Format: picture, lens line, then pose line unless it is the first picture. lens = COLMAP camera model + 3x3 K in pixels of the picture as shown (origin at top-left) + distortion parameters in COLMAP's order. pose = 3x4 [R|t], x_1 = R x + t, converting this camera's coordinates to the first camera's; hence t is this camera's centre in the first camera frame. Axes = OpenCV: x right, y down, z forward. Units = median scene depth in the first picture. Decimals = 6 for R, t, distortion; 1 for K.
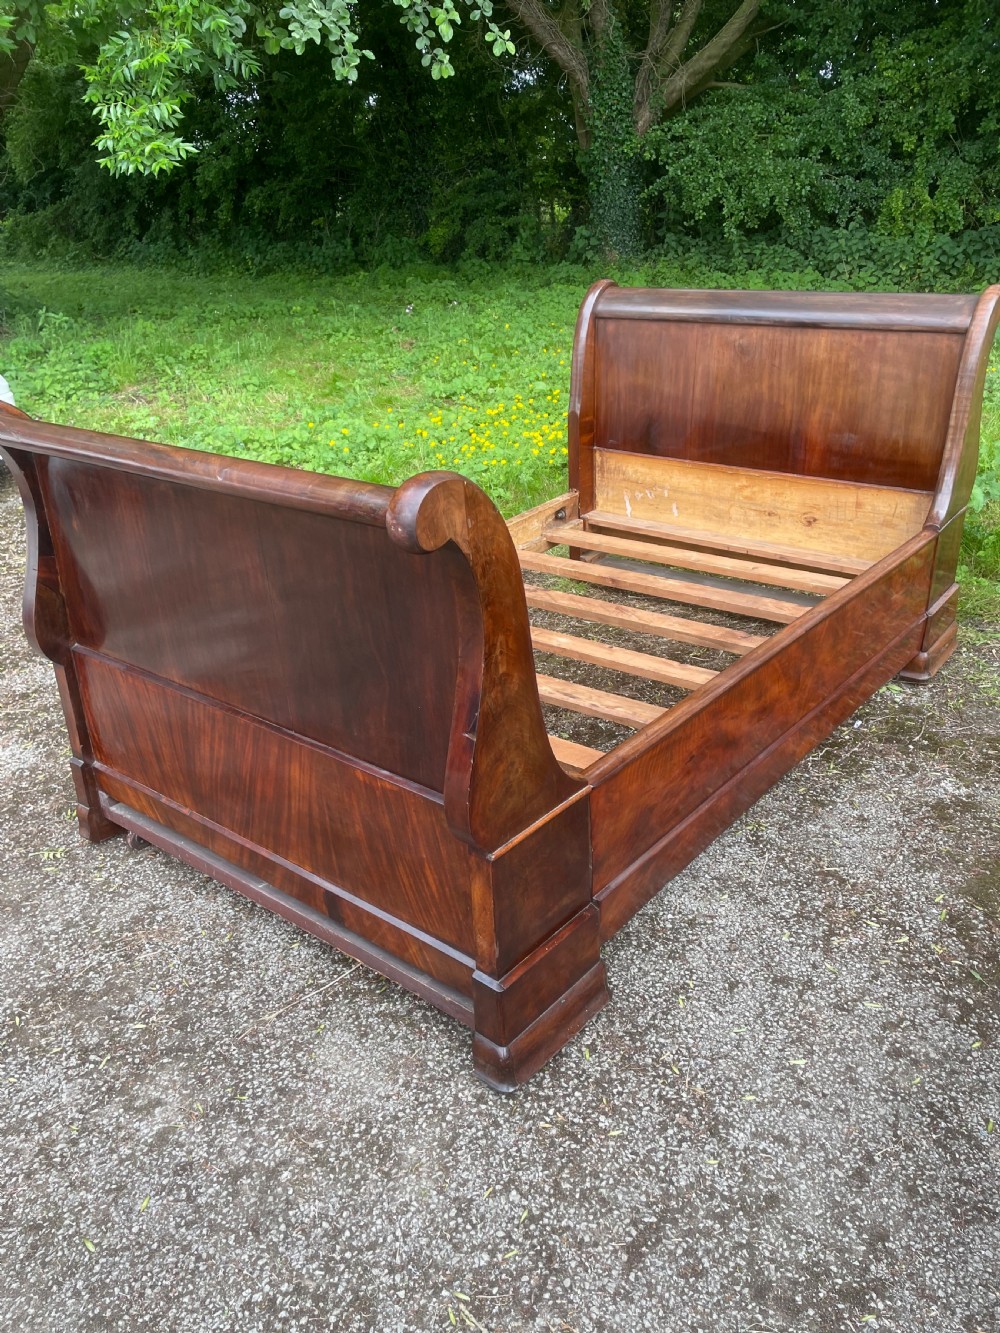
lens RADIAL K [[1004.7, 0, 491.2], [0, 1004.7, 664.4], [0, 0, 1]] dist [0.093379, -0.114588]
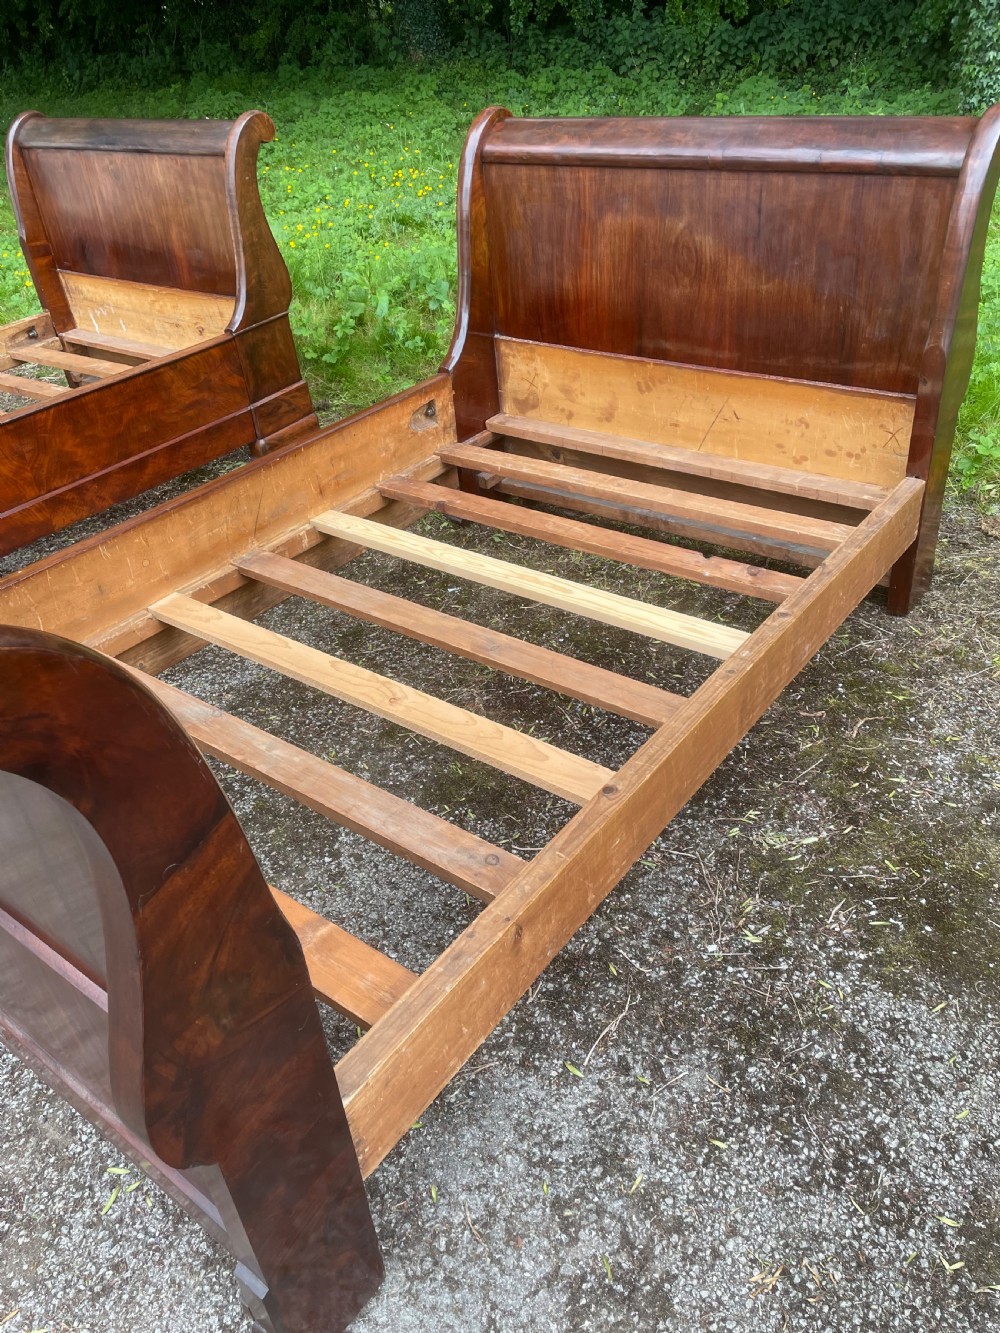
lens RADIAL K [[1004.7, 0, 499.6], [0, 1004.7, 674.1], [0, 0, 1]] dist [0.093379, -0.114588]
pose [[0.997975, -0.059387, 0.022780, 0.636684], [0.054766, 0.984417, 0.167103, 0.073791], [-0.032349, -0.165517, 0.985676, -0.238554]]
